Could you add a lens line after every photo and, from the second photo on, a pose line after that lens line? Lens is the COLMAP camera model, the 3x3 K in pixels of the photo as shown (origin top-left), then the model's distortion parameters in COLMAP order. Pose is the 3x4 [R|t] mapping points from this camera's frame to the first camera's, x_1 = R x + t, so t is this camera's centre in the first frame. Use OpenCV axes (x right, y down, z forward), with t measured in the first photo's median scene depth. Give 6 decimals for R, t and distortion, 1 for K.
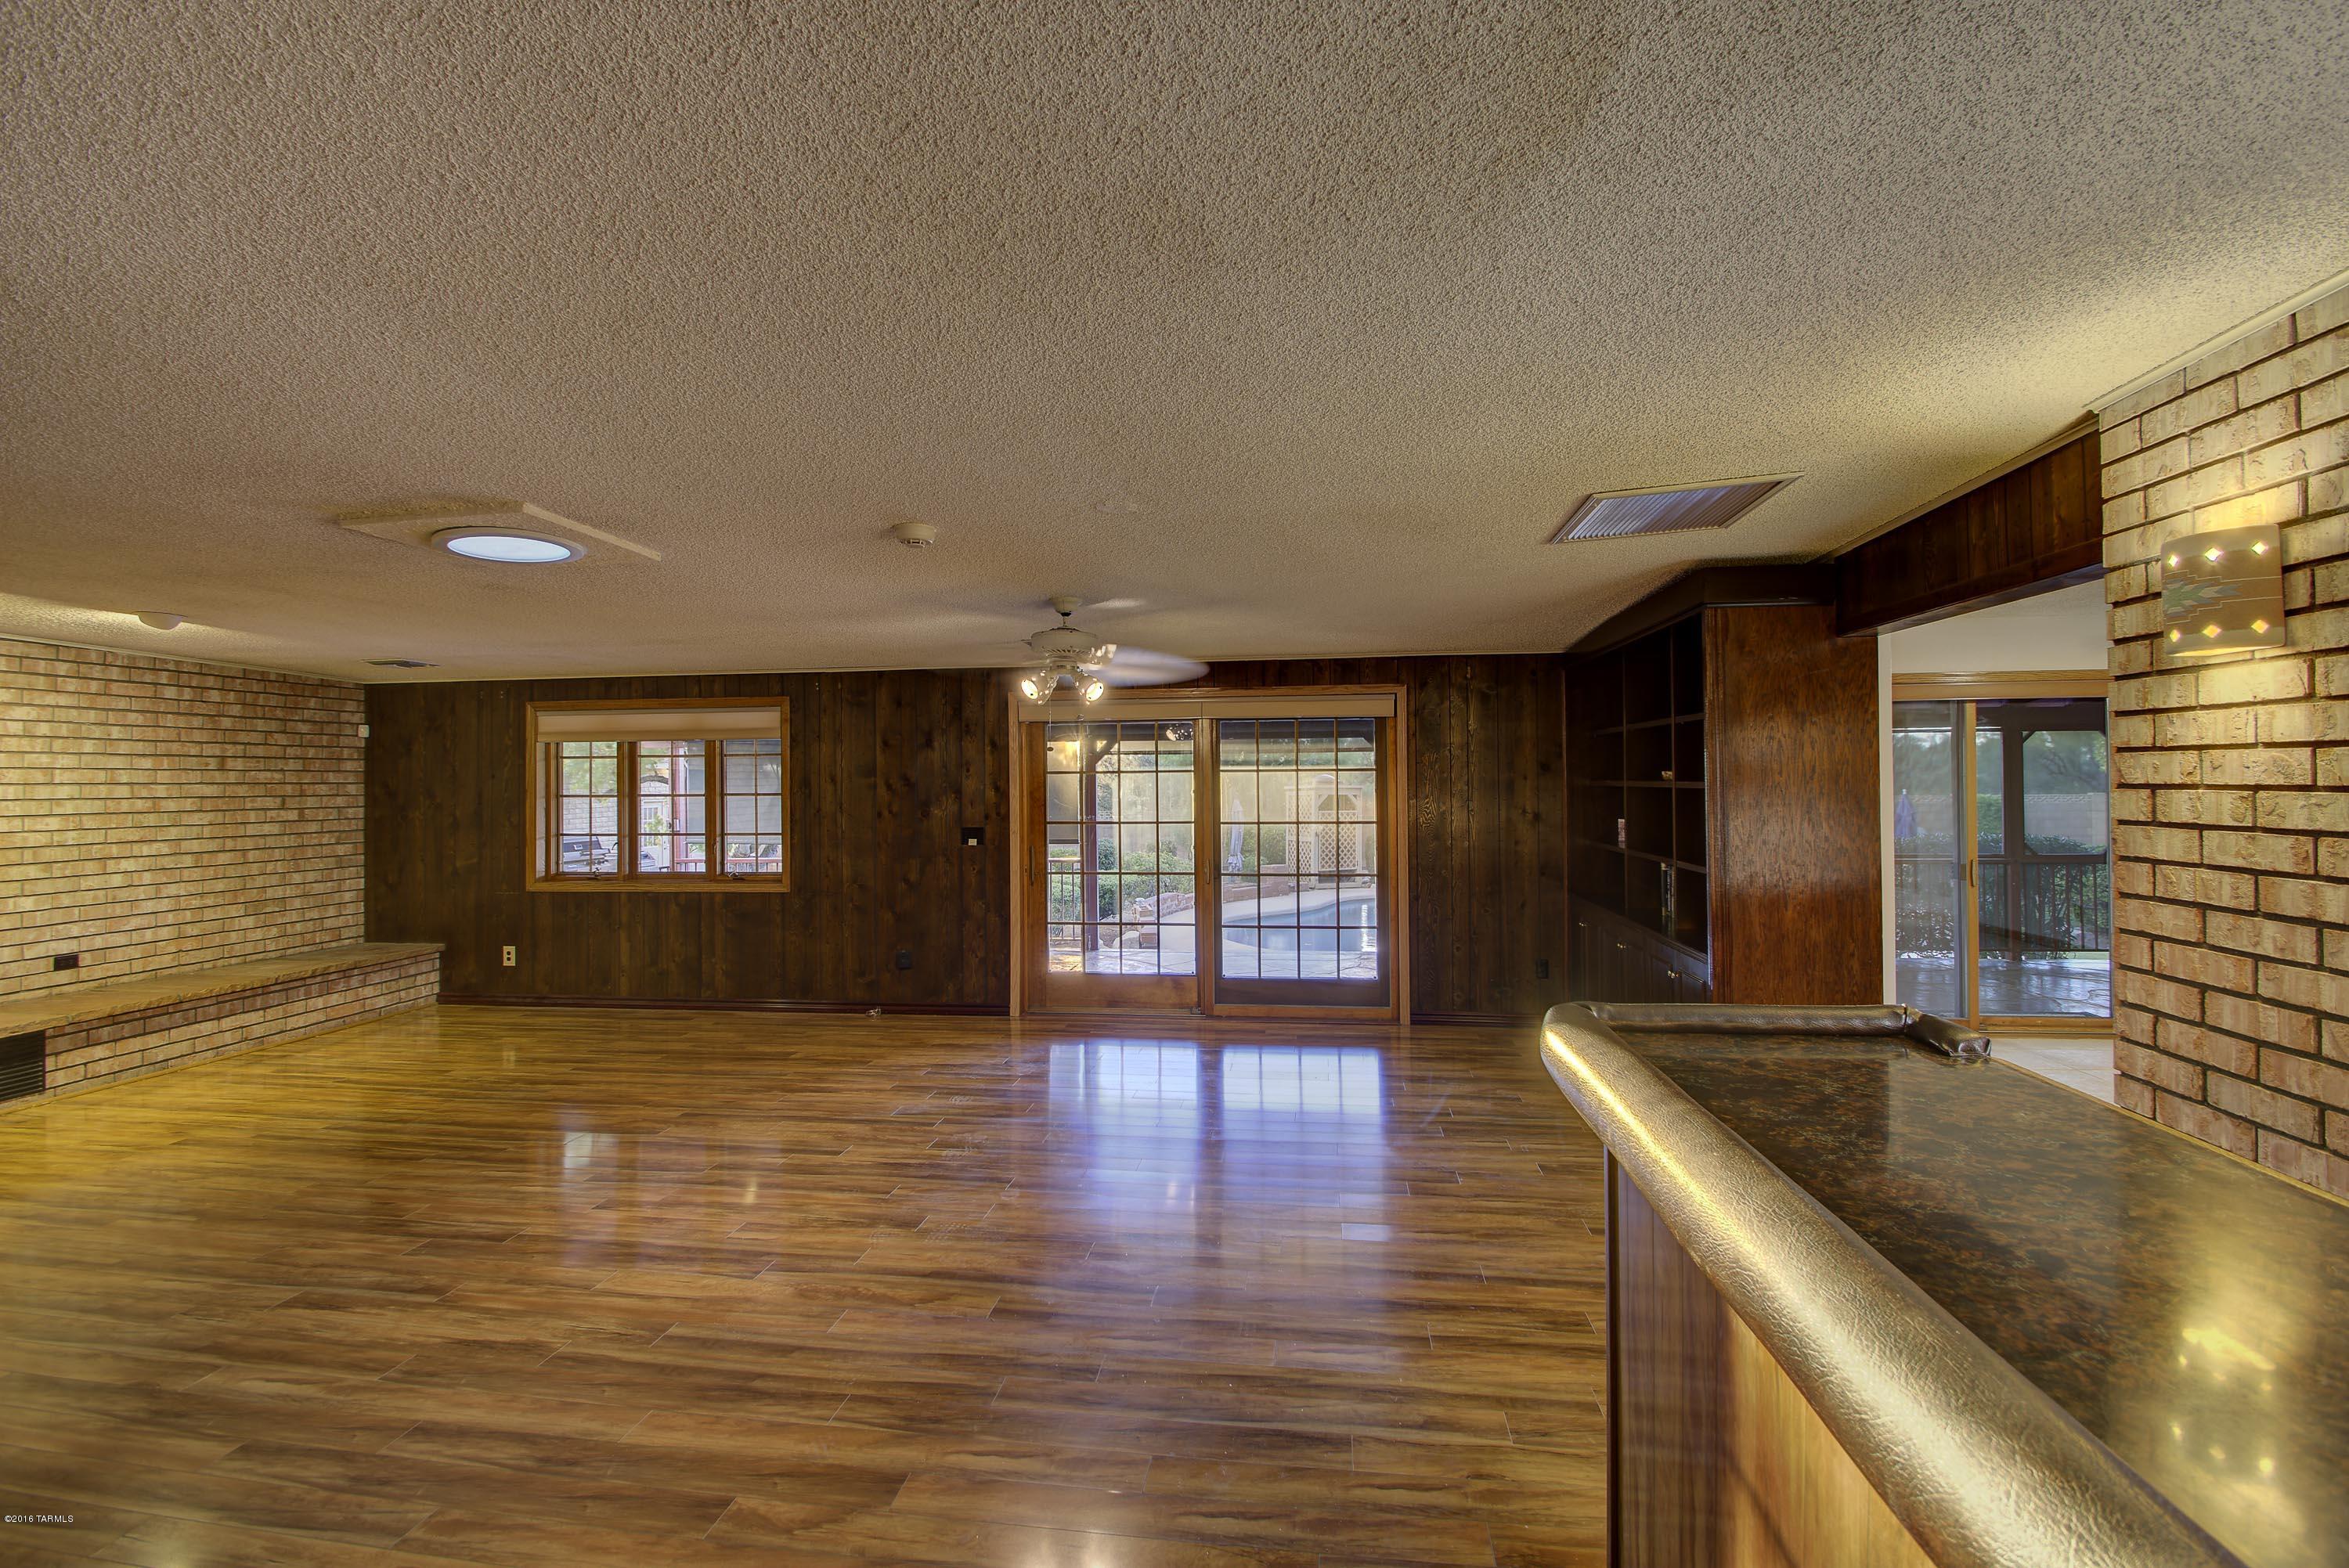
lens RADIAL K [[1030.9, 0, 1183.2], [0, 1030.9, 766.9], [0, 0, 1]] dist [0.005047, -0.012566]
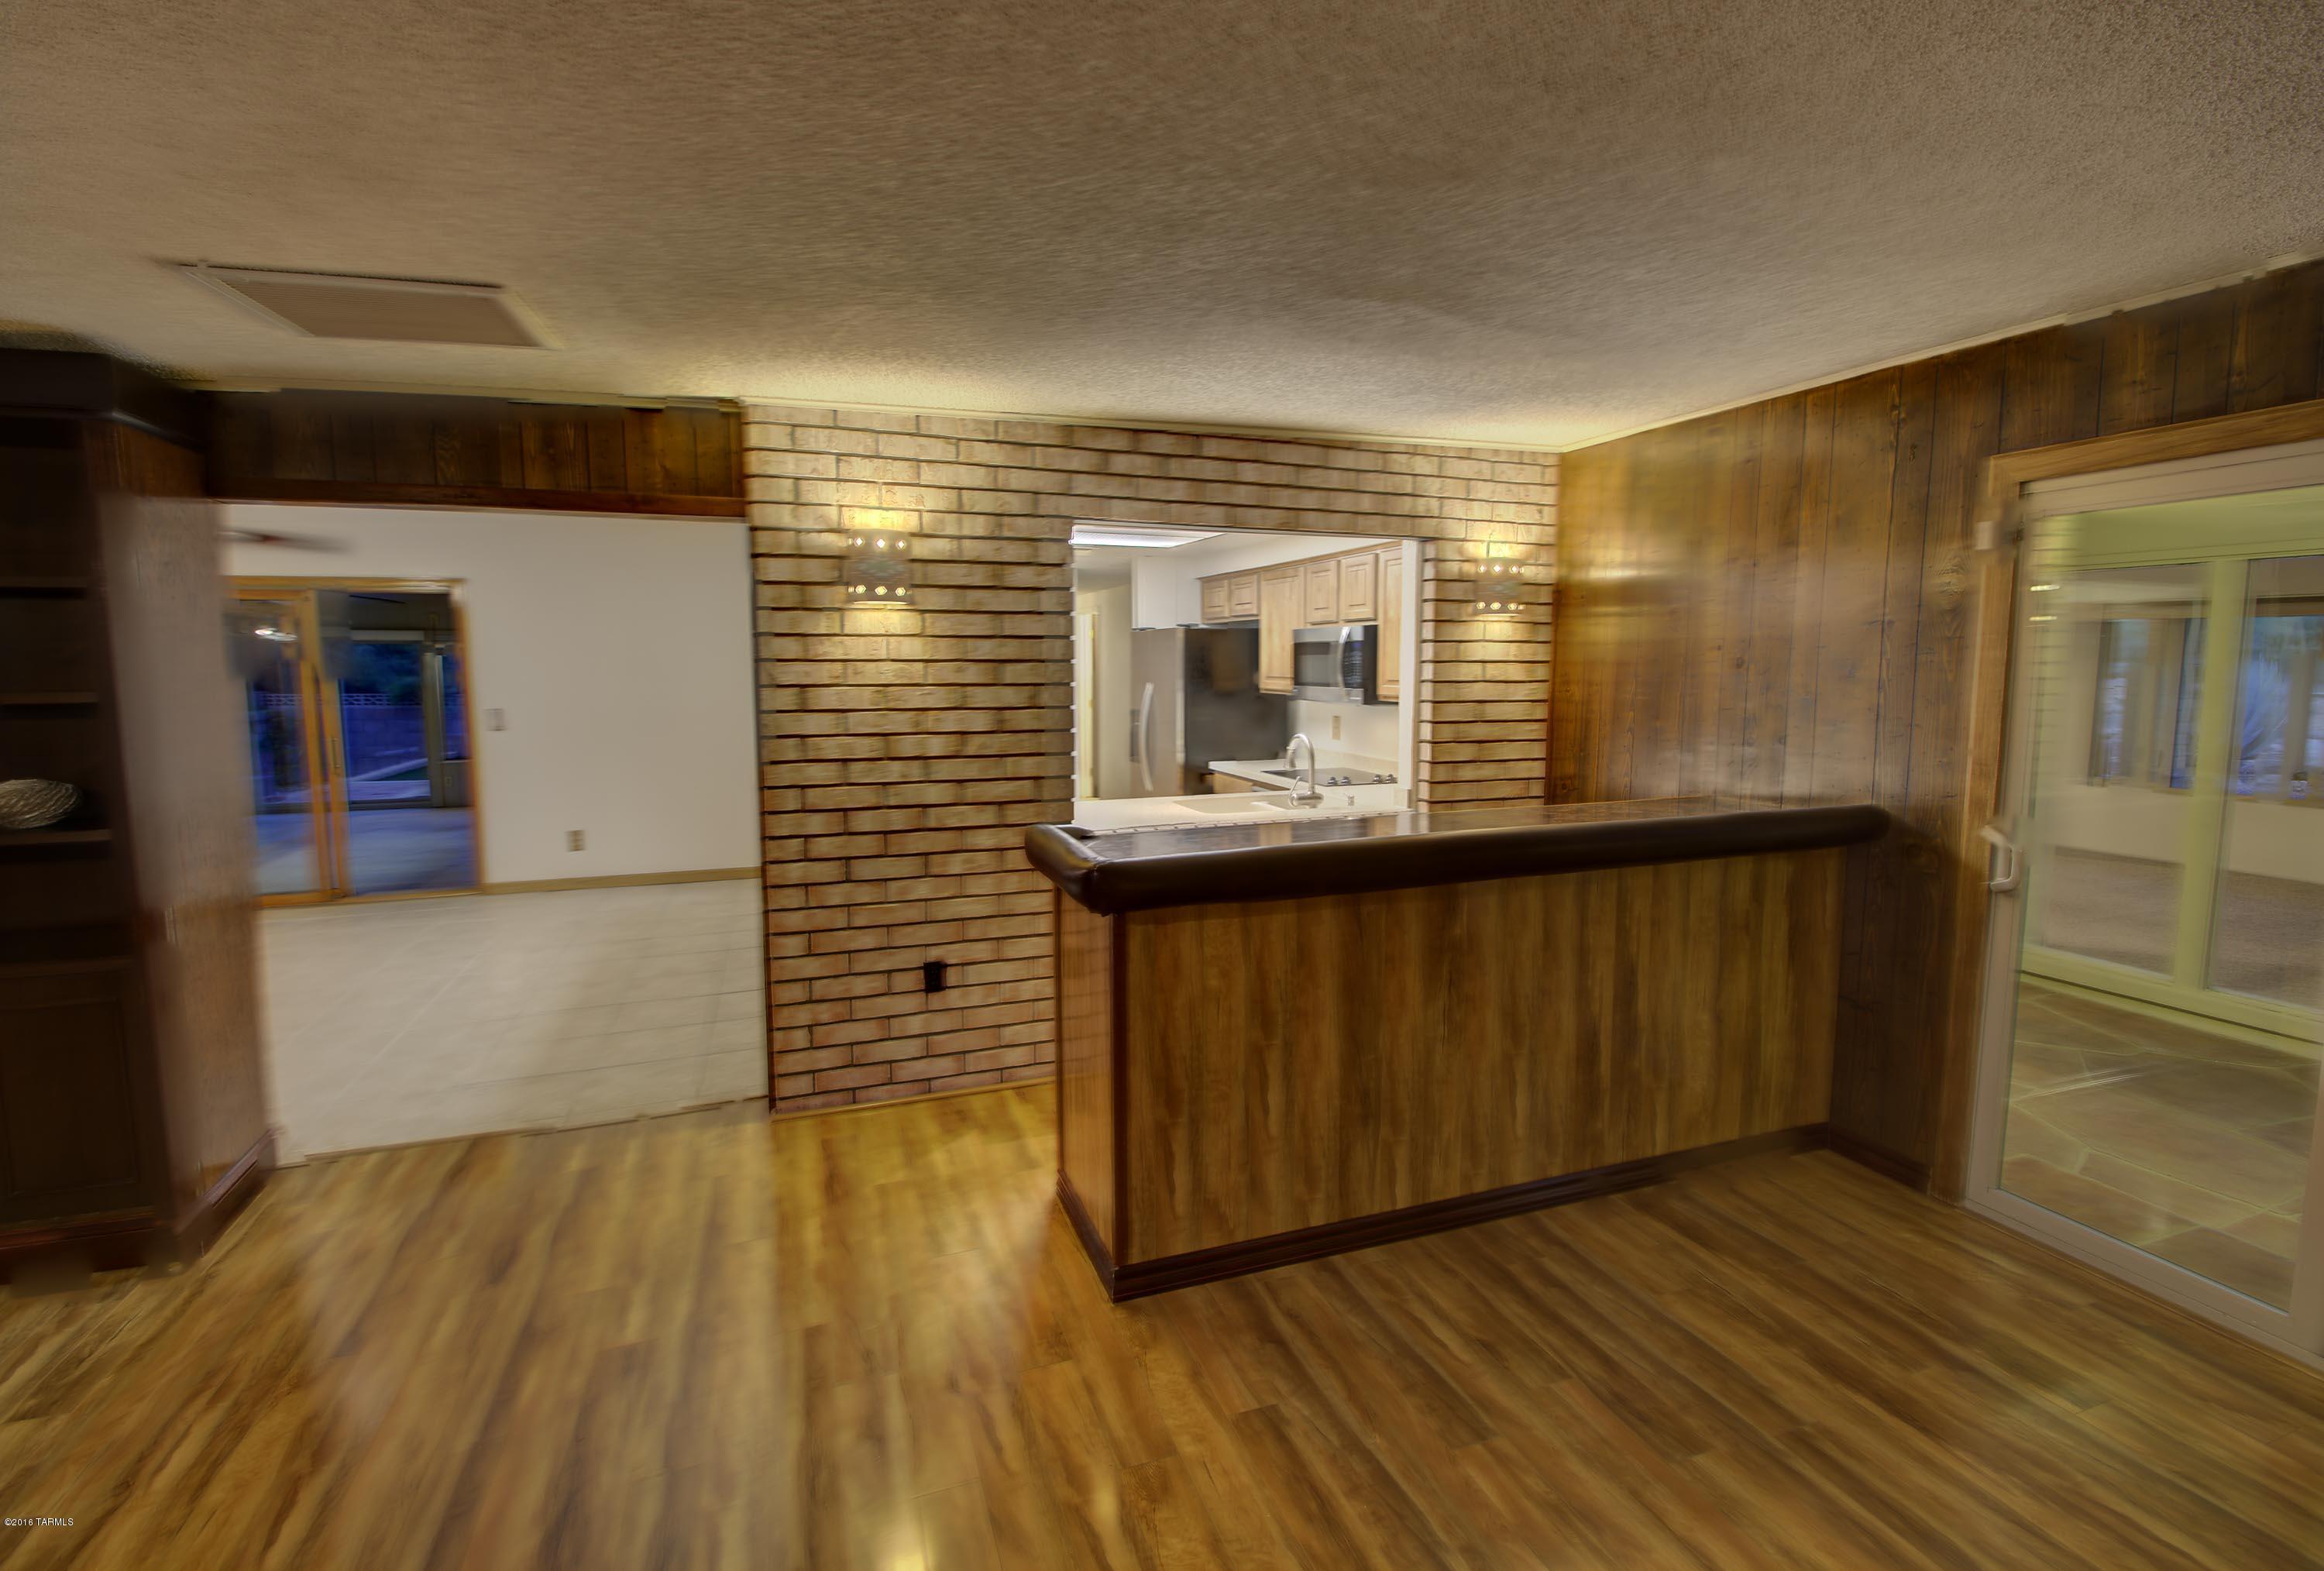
lens RADIAL K [[1043.7, 0, 1130.2], [0, 1043.7, 782.7], [0, 0, 1]] dist [-0.001345, -0.000391]
pose [[-0.442180, -0.090148, 0.892385, -0.252479], [-0.003503, 0.995102, 0.098789, 0.003199], [-0.896919, 0.040557, -0.440330, 0.503525]]
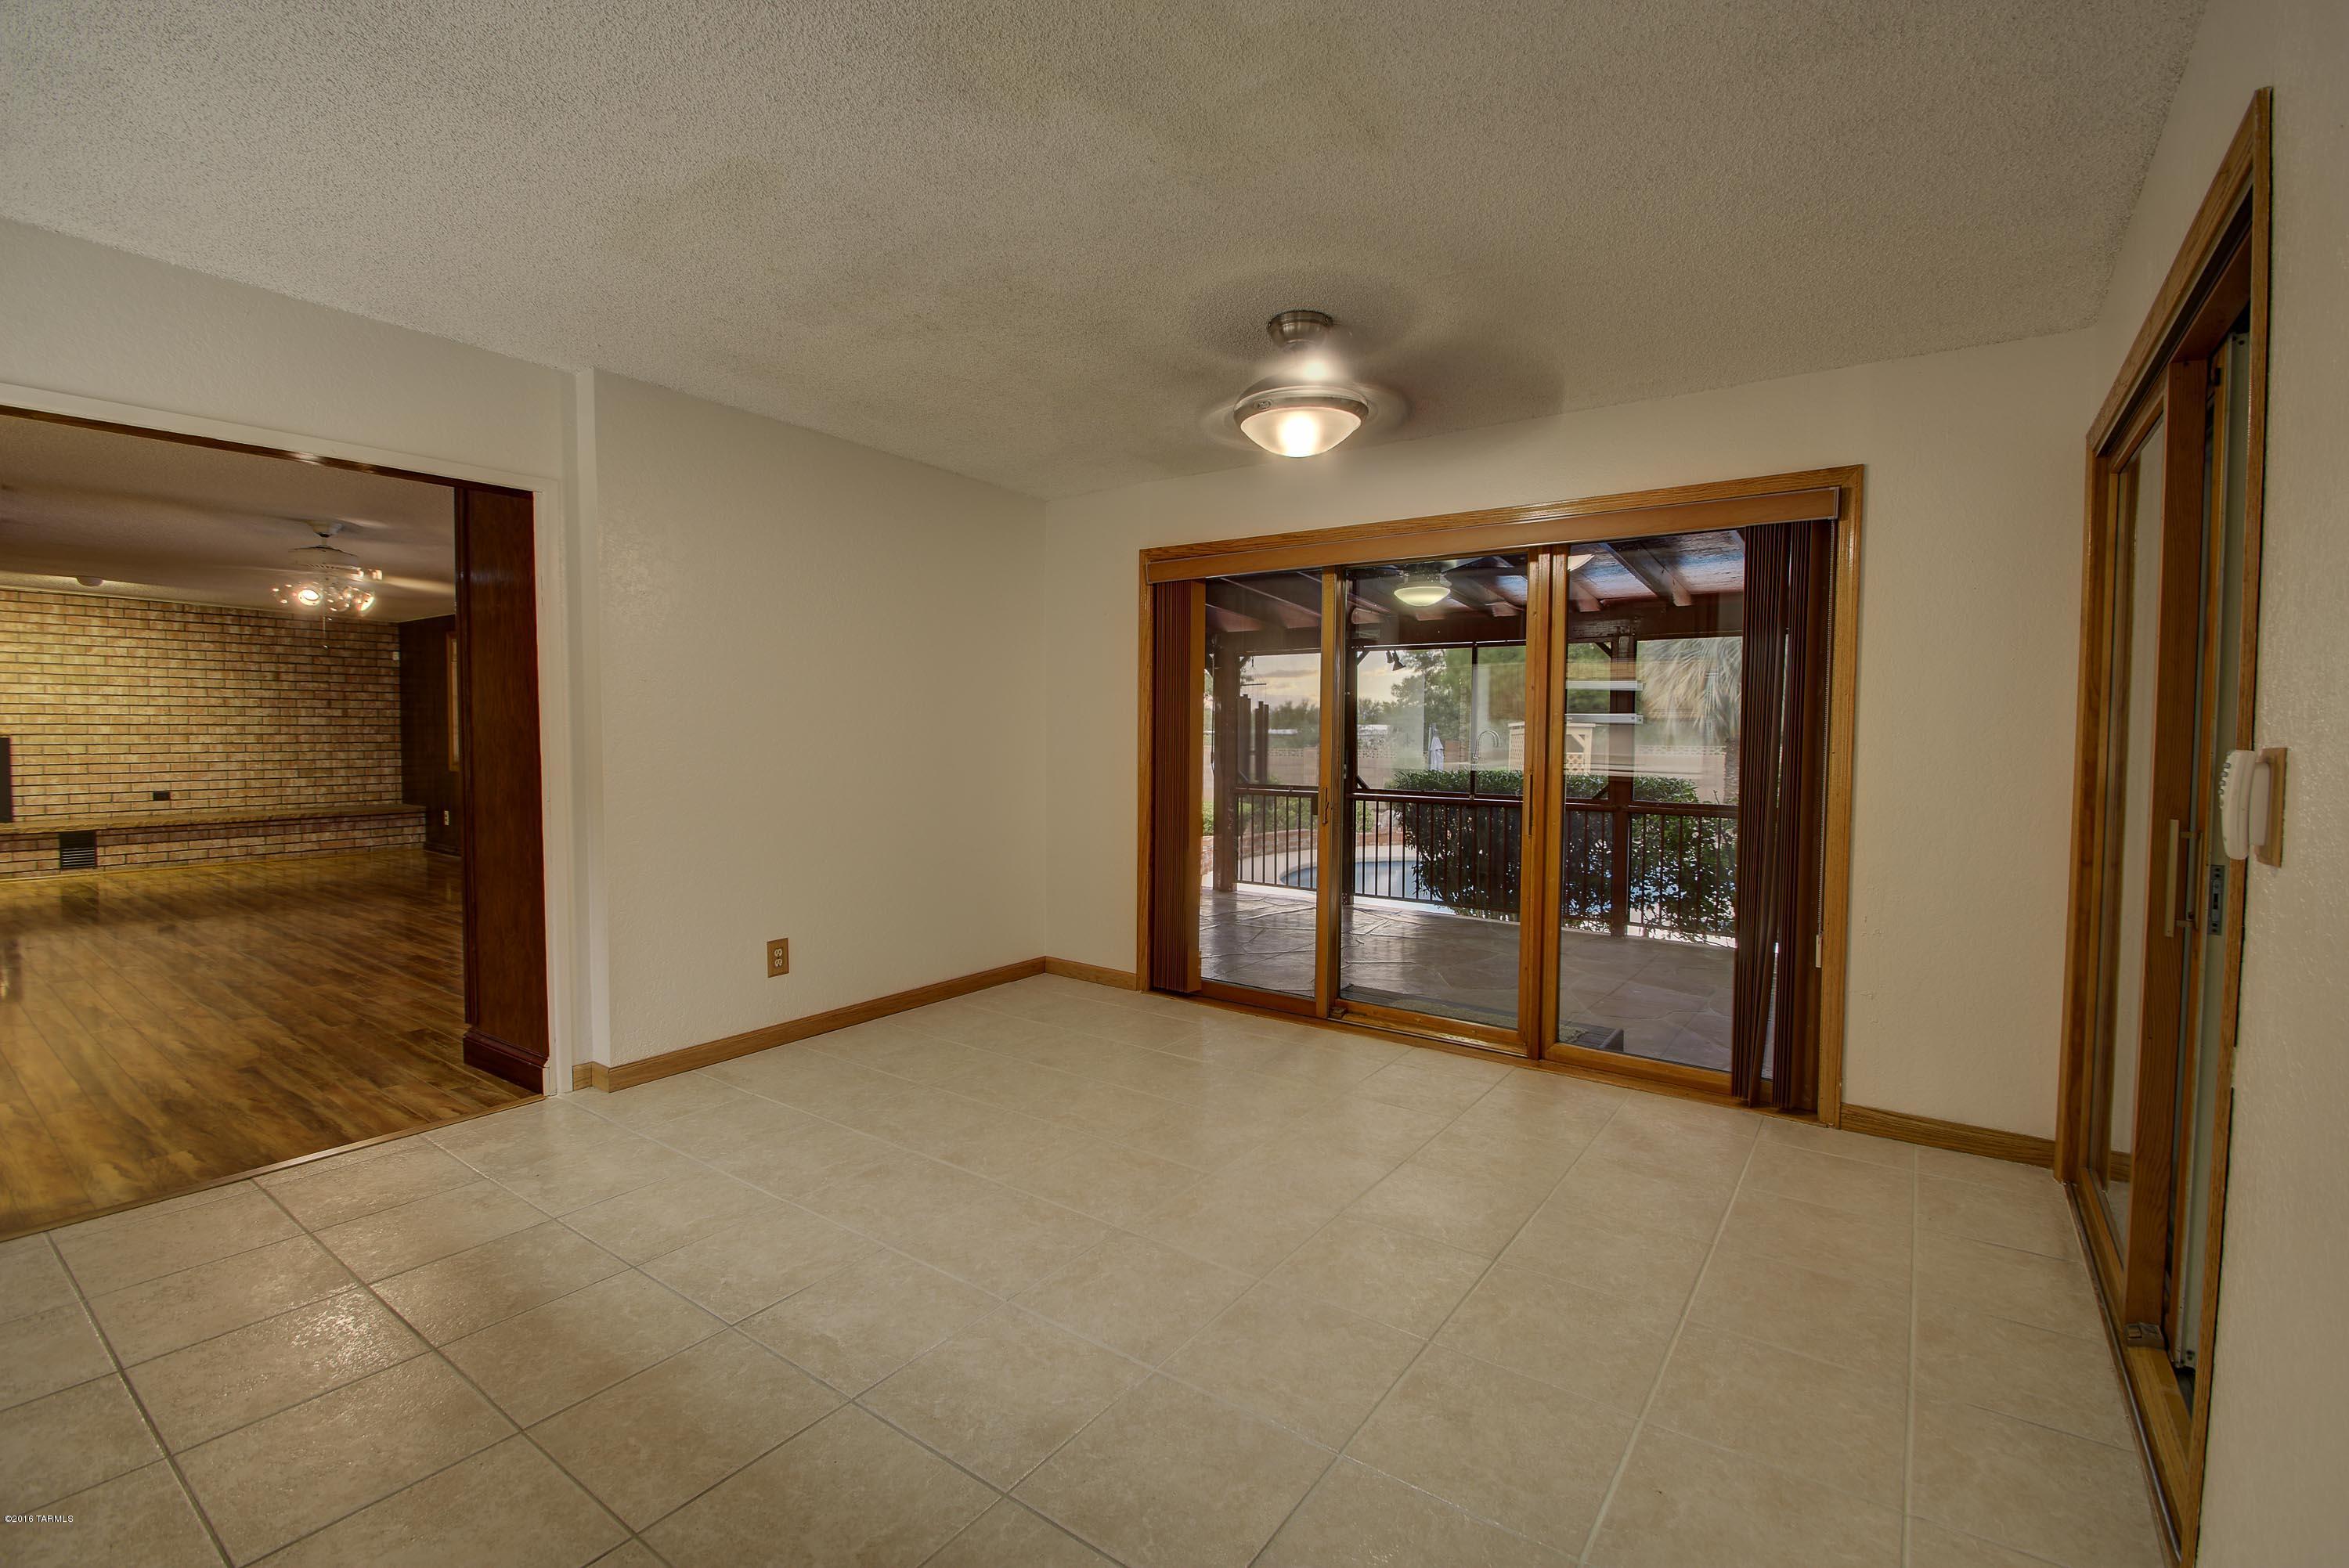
lens RADIAL K [[1030.9, 0, 1175.5], [0, 1030.9, 766.4], [0, 0, 1]] dist [0.005047, -0.012566]
pose [[0.879006, 0.034262, -0.475578, 1.080427], [-0.009035, 0.998433, 0.055231, 0.037889], [0.476725, -0.044251, 0.877938, 0.326267]]
